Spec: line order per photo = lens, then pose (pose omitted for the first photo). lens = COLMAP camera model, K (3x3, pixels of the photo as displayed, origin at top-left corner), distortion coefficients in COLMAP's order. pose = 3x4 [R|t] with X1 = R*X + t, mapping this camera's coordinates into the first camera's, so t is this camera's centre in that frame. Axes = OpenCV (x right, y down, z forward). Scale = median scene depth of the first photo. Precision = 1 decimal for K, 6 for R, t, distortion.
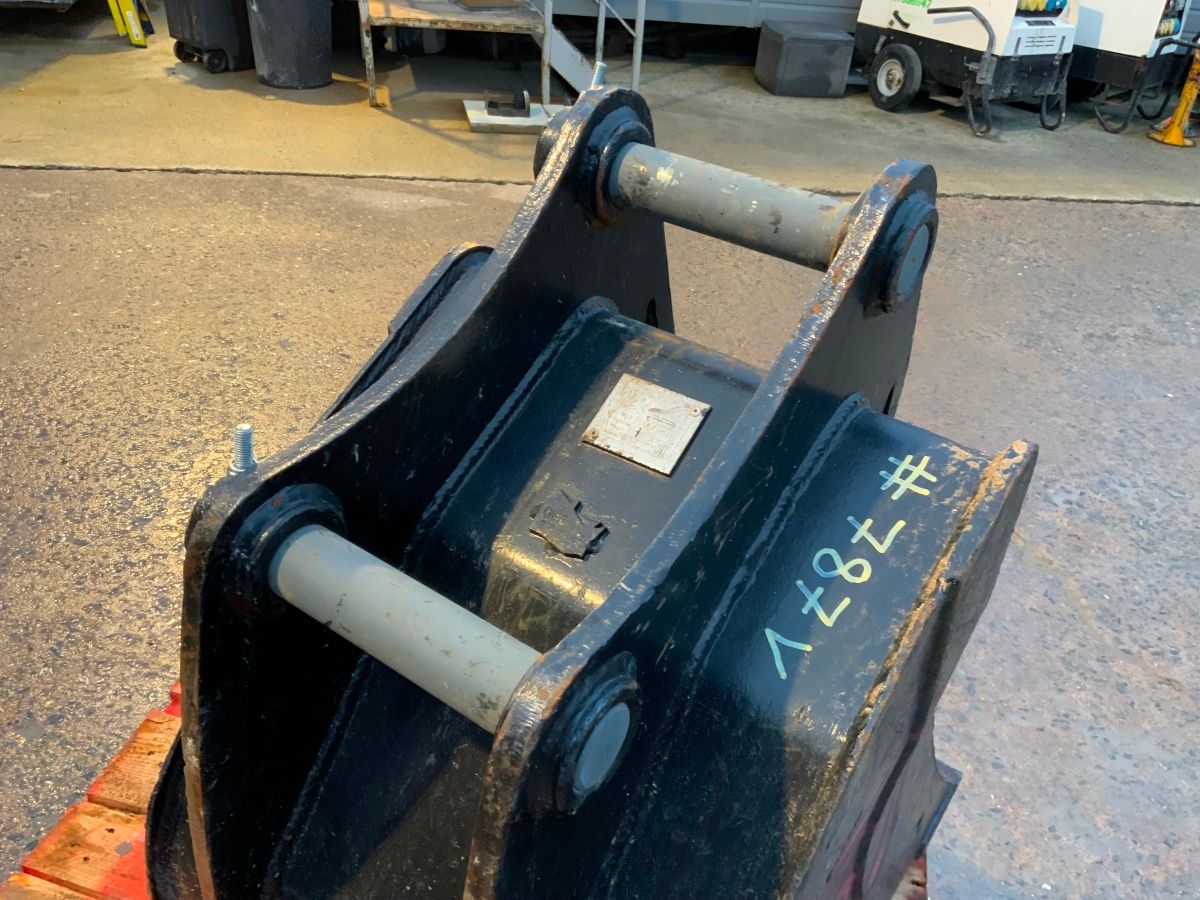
lens RADIAL K [[999.8, 0, 605.8], [0, 999.8, 446.5], [0, 0, 1]] dist [0.038908, -0.075051]
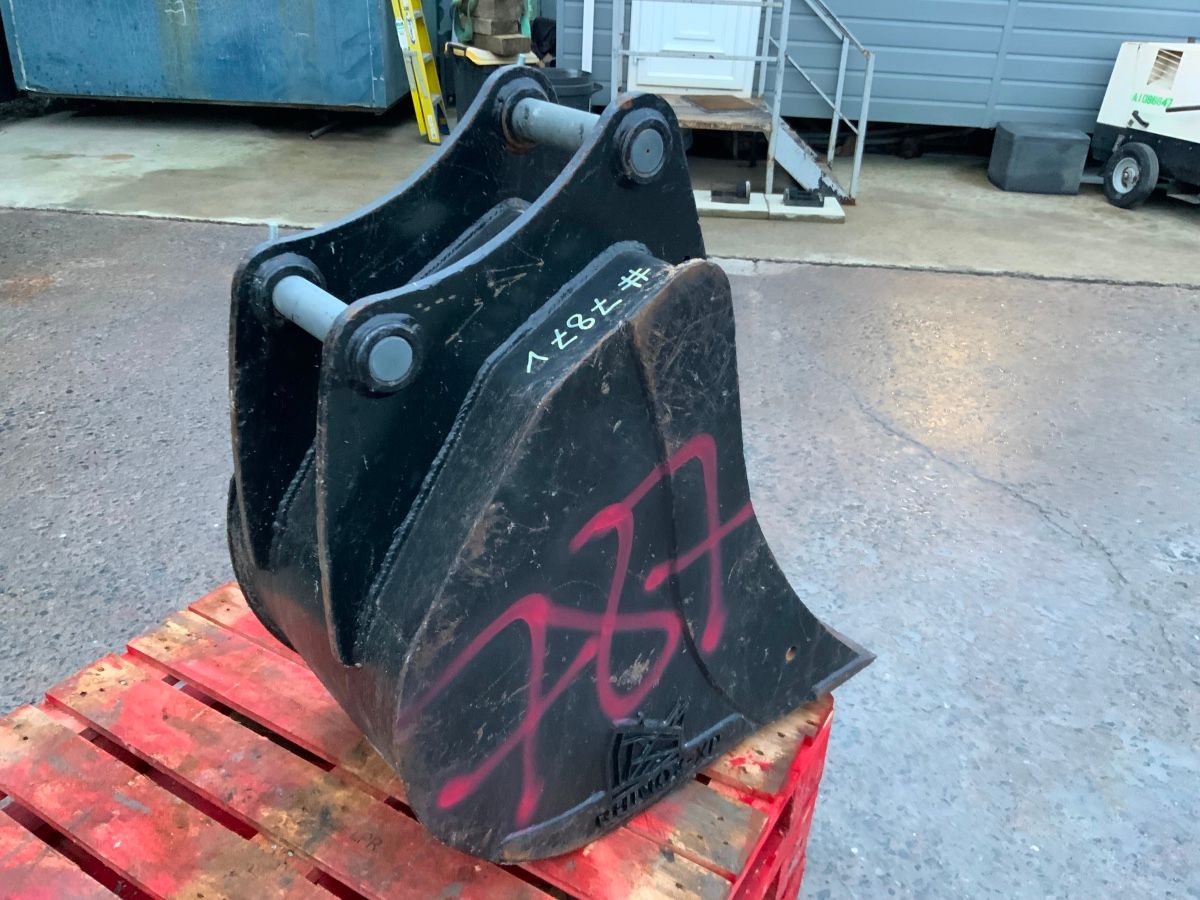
lens RADIAL K [[999.8, 0, 605.9], [0, 999.8, 444.6], [0, 0, 1]] dist [0.038908, -0.075051]
pose [[0.963103, 0.076645, -0.257987, 0.076049], [-0.103562, 0.990322, -0.092400, 0.049779], [0.248409, 0.115708, 0.961720, -0.062749]]
